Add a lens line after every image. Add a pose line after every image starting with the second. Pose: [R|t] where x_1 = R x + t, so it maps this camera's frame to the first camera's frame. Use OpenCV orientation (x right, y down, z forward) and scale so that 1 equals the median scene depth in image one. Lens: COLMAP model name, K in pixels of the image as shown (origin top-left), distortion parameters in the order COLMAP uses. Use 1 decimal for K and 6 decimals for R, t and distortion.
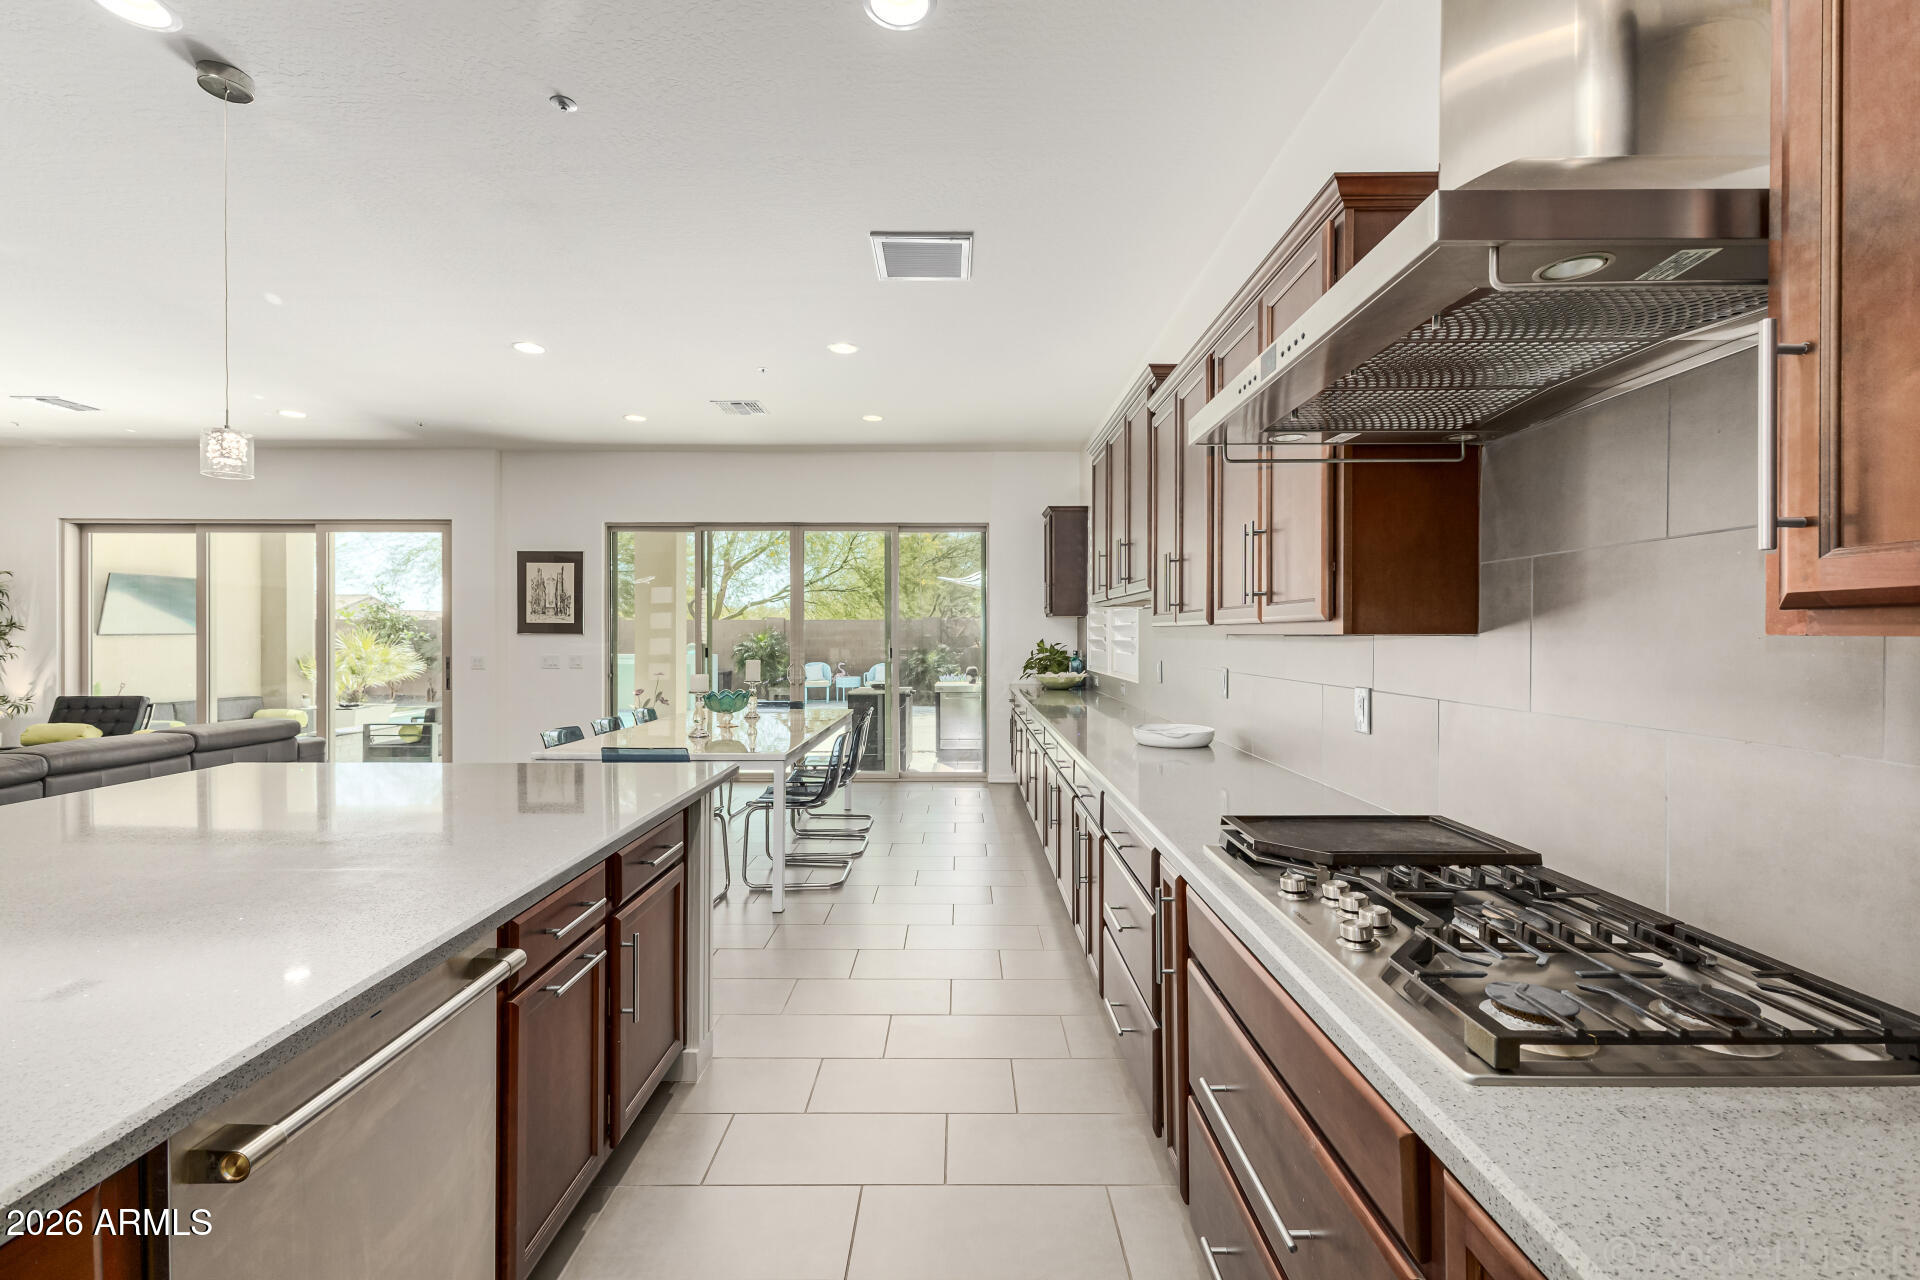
lens RADIAL K [[830.8, 0, 956.7], [0, 830.8, 635.5], [0, 0, 1]] dist [0.012360, -0.000405]
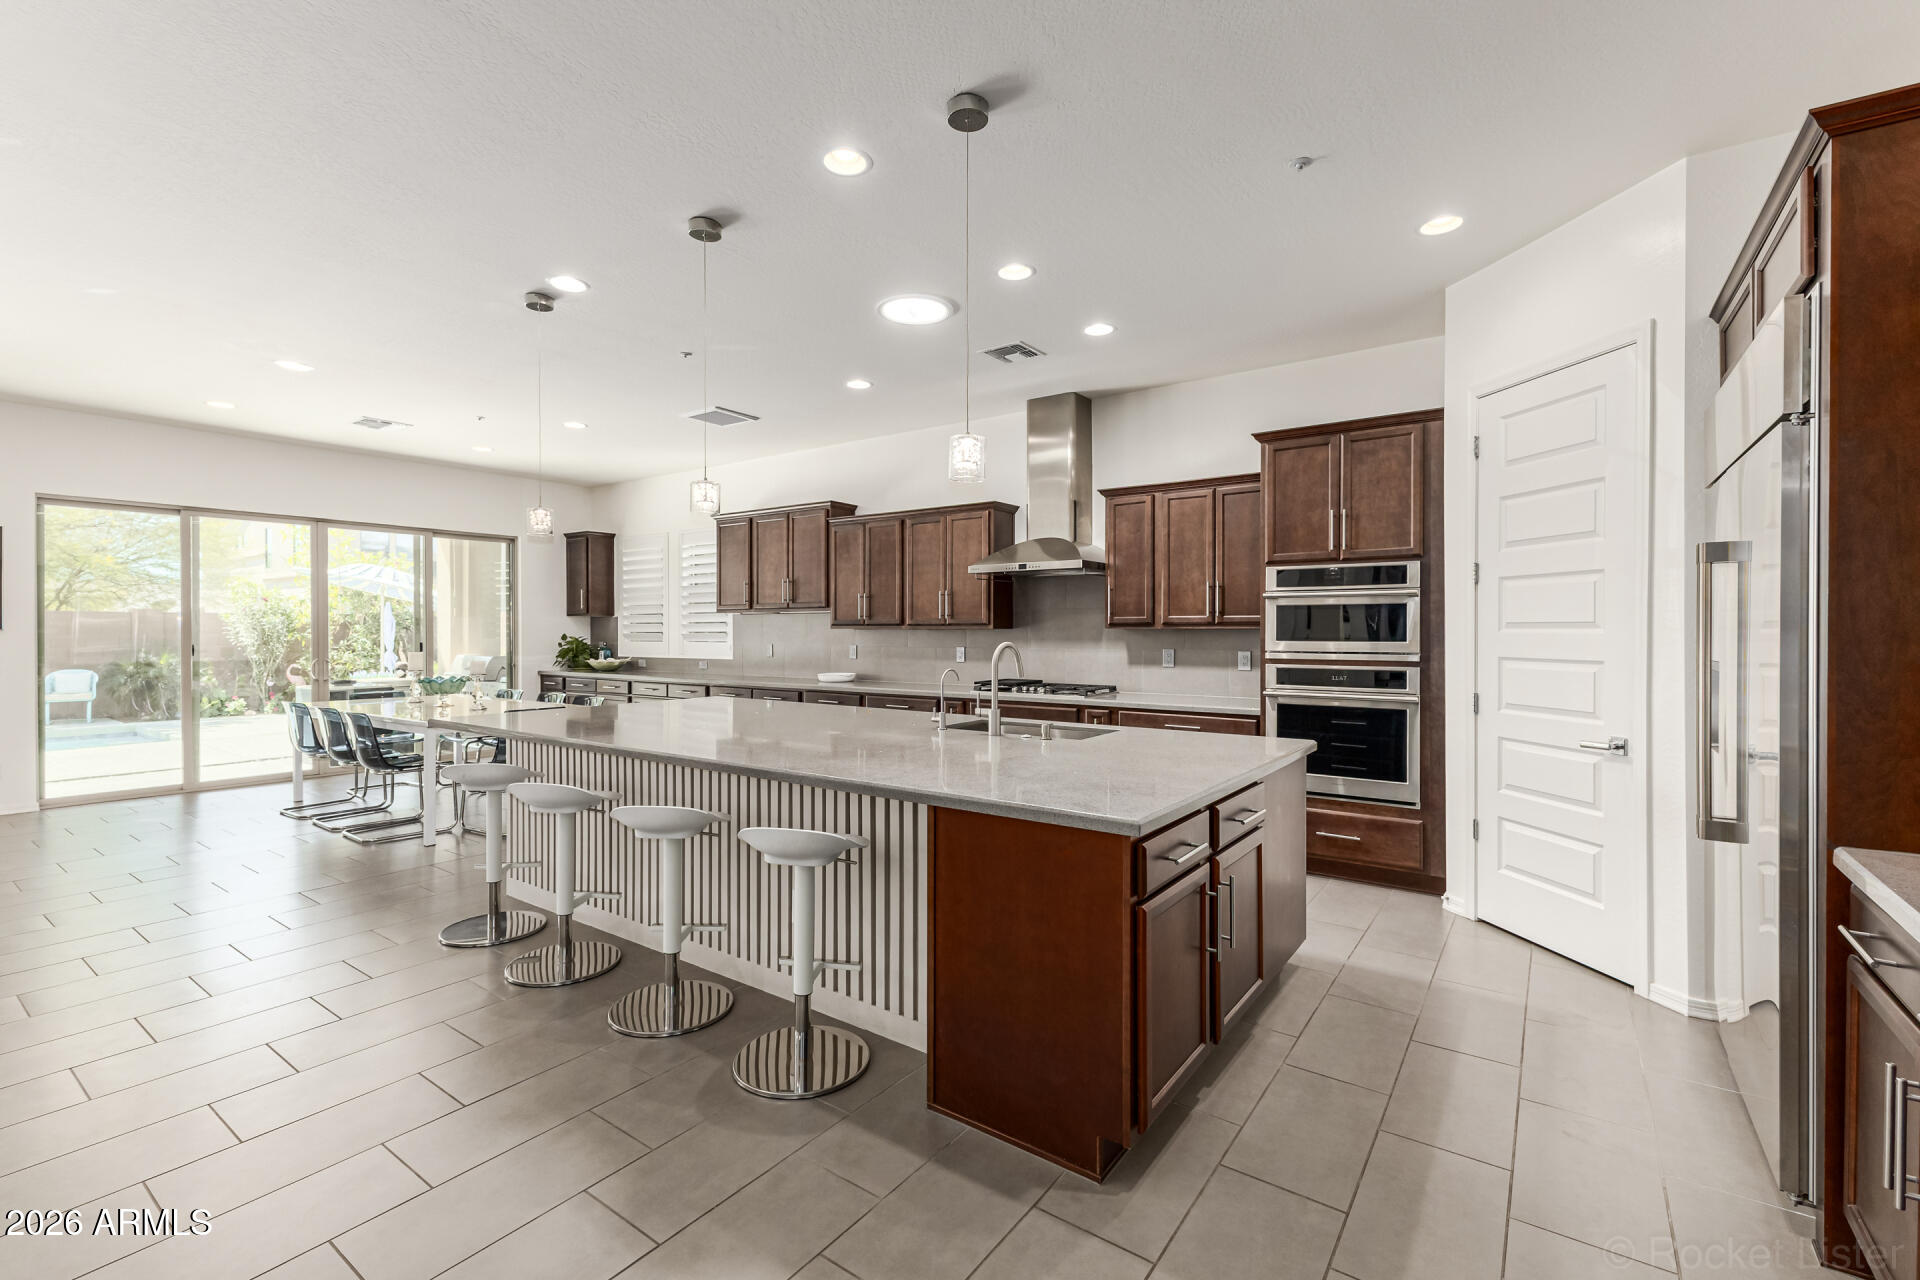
lens RADIAL K [[830.8, 0, 956.7], [0, 830.8, 635.5], [0, 0, 1]] dist [0.012360, -0.000405]
pose [[0.582344, -0.003972, 0.812933, -0.617172], [0.001396, 0.999991, 0.003886, 0.003395], [-0.812941, -0.001128, 0.582345, -0.232456]]
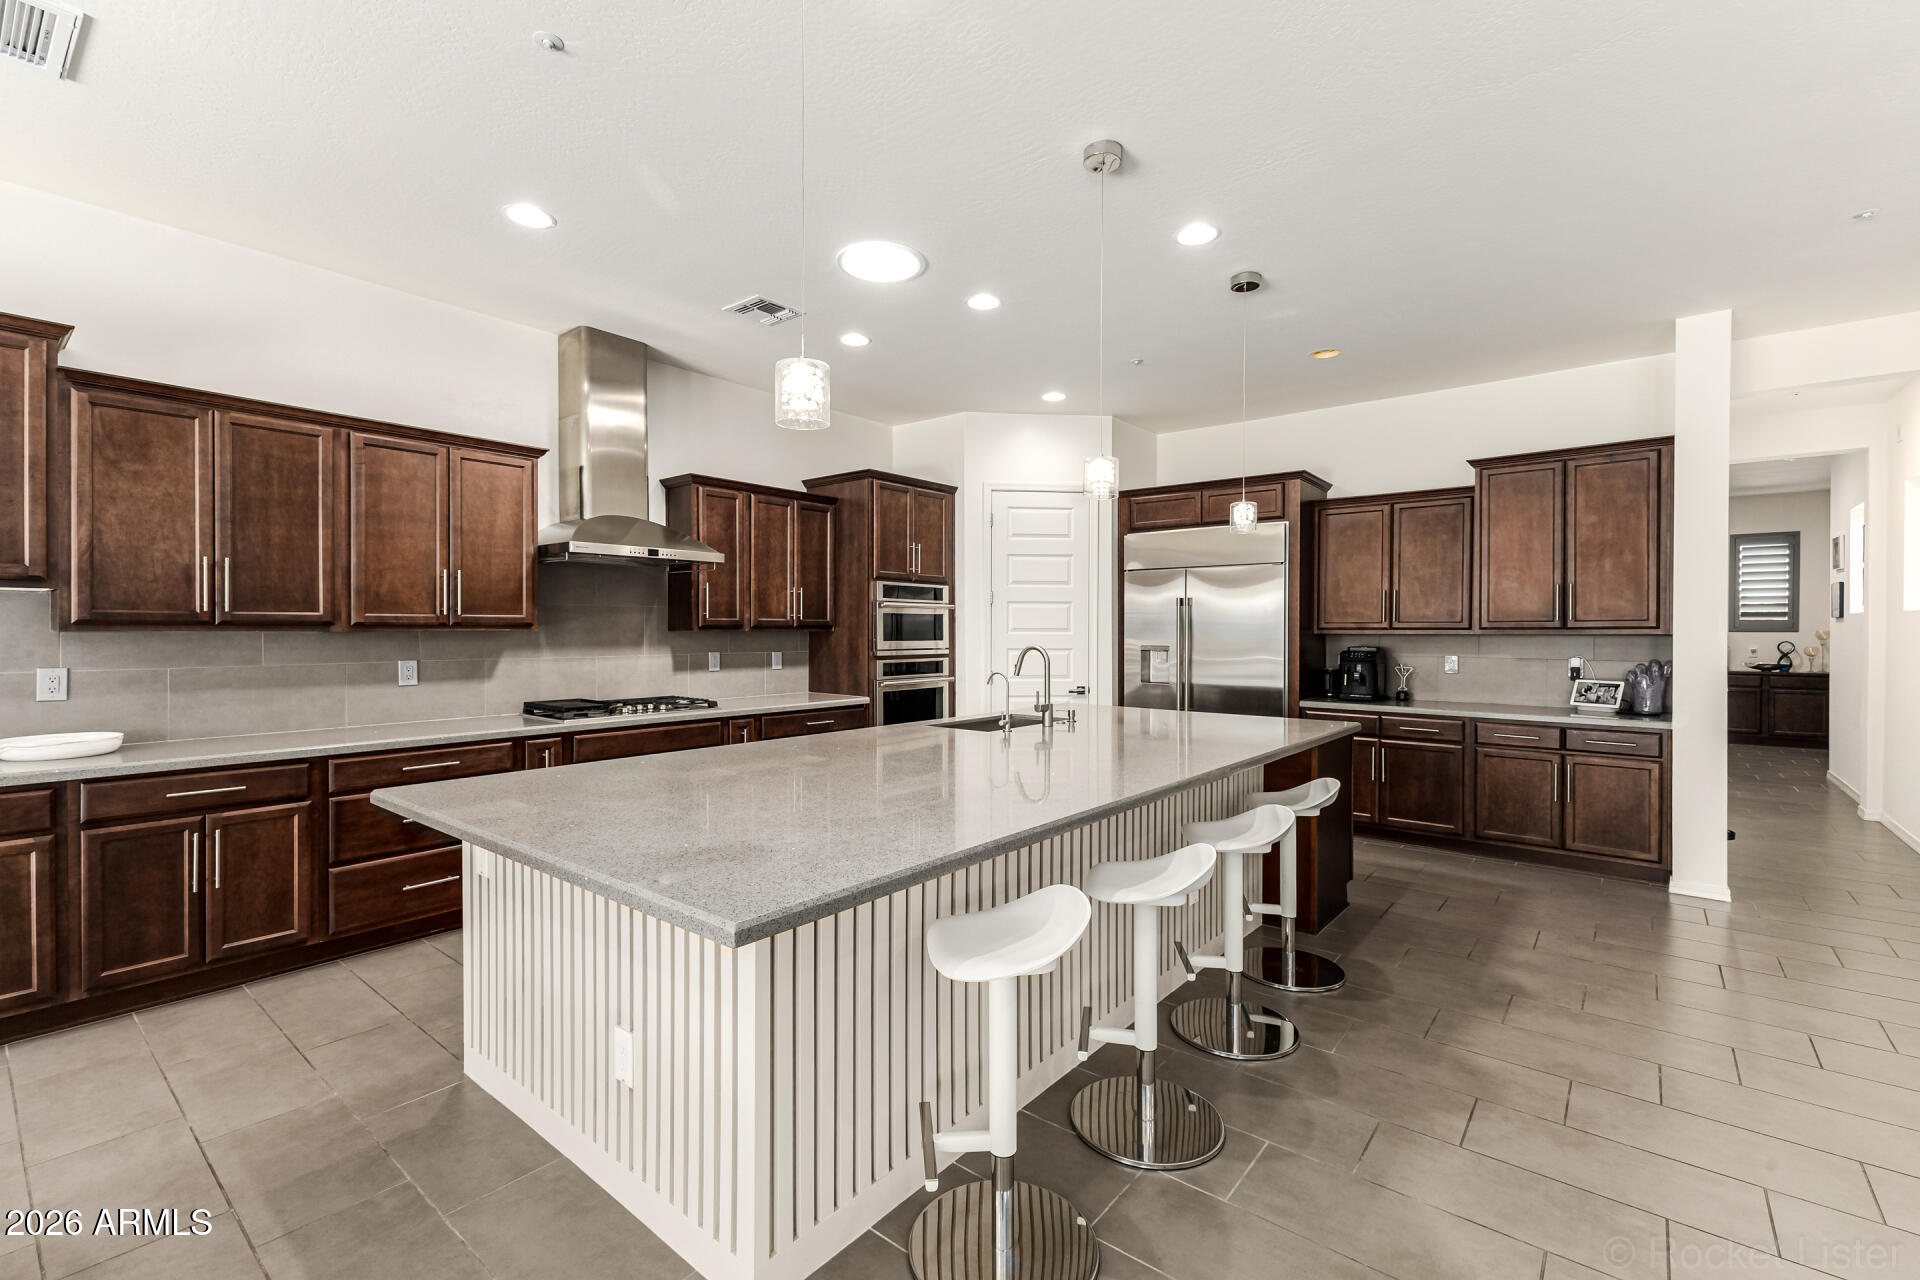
lens RADIAL K [[832.2, 0, 965.1], [0, 832.2, 635.9], [0, 0, 1]] dist [0.008301, 0.000109]
pose [[-0.779187, -0.004213, 0.626778, -0.510158], [0.001247, 0.999965, 0.008272, -0.001385], [-0.626791, 0.007227, -0.779154, 0.528621]]
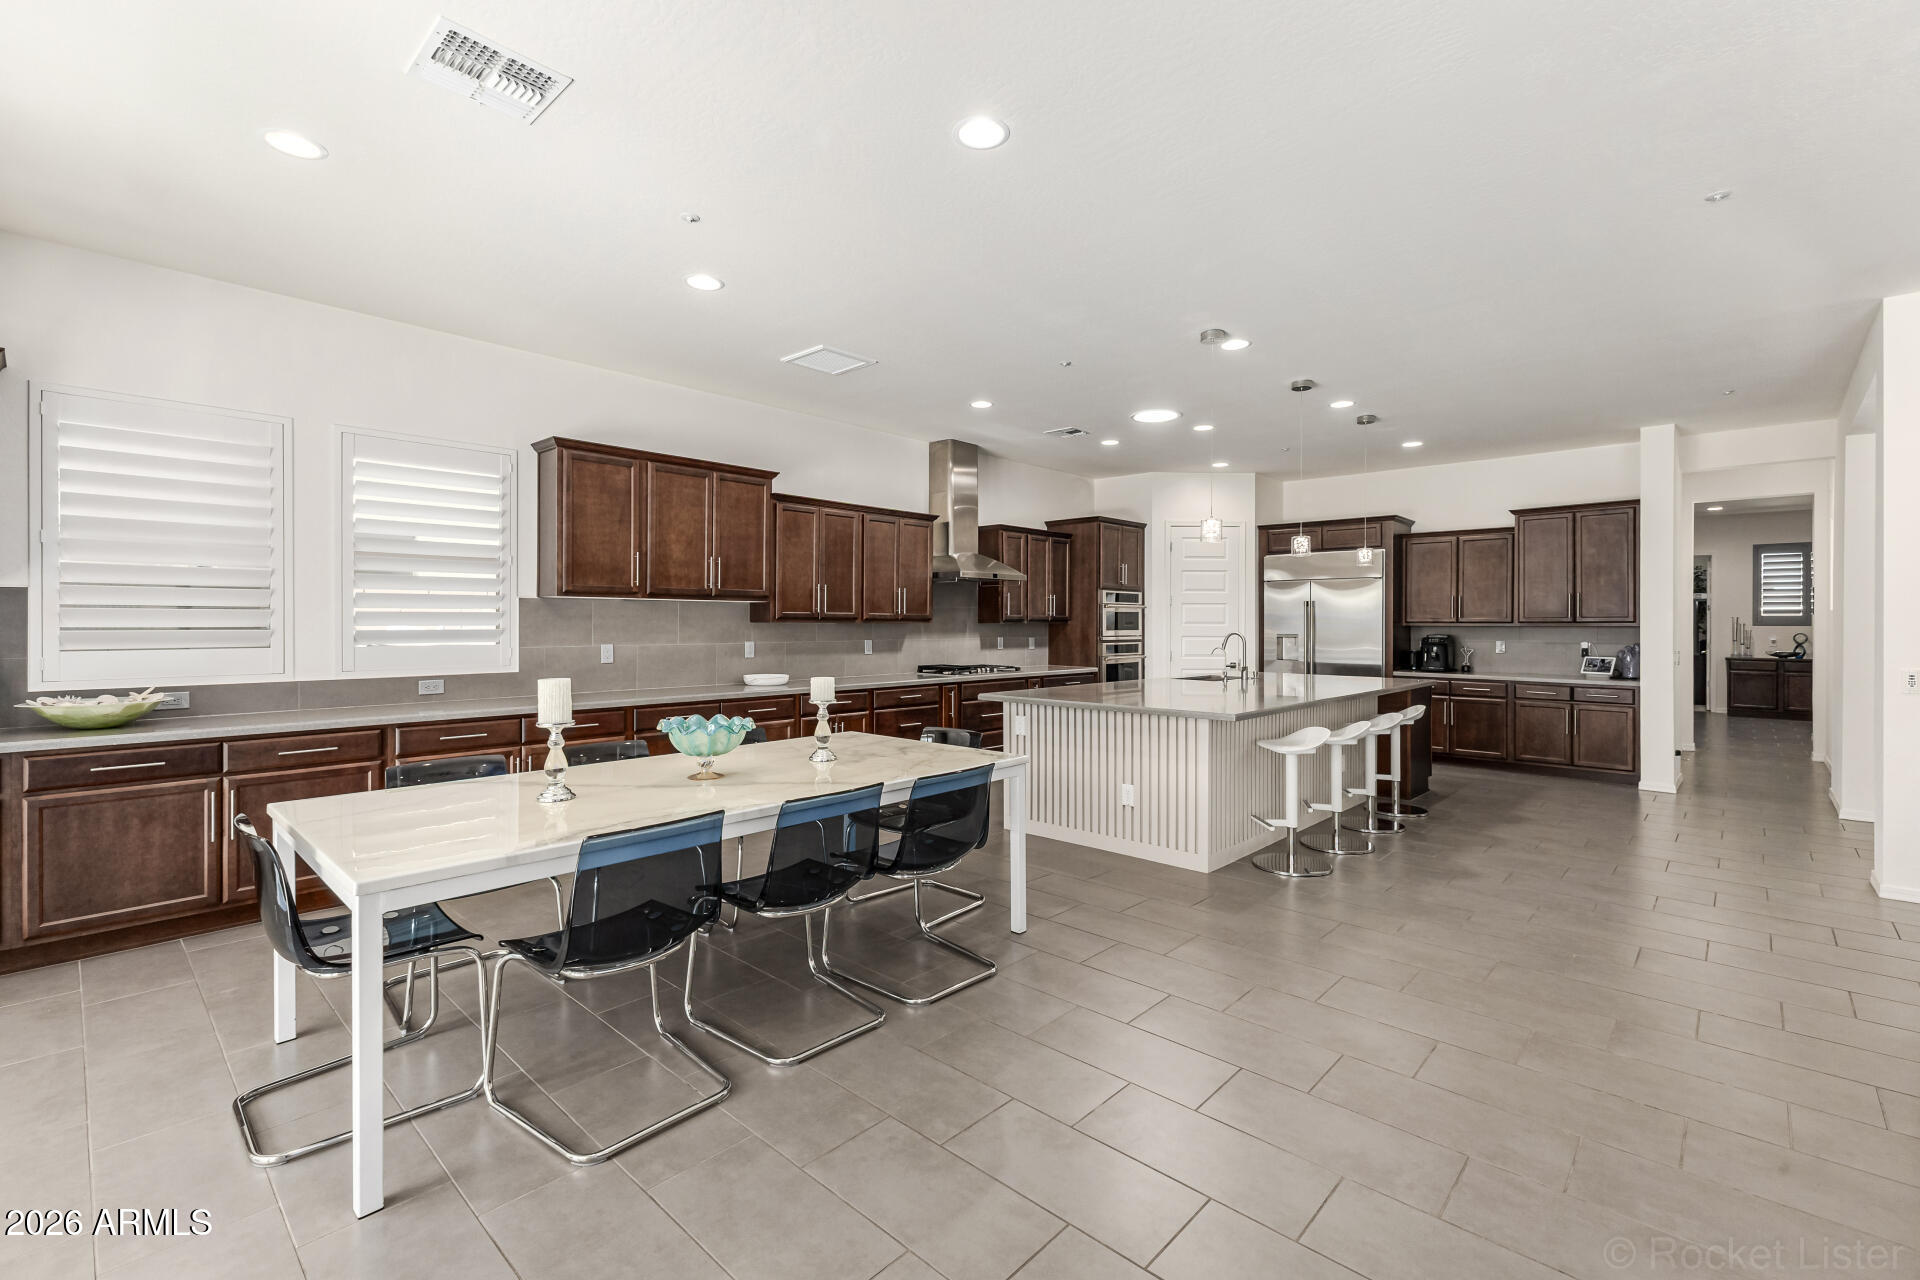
lens RADIAL K [[842.7, 0, 967.1], [0, 842.7, 620.9], [0, 0, 1]] dist [0.009563, -0.000168]
pose [[-0.738506, 0.001326, 0.674246, -0.619673], [0.000002, 0.999998, -0.001965, -0.001018], [-0.674247, -0.001450, -0.738504, 0.993354]]
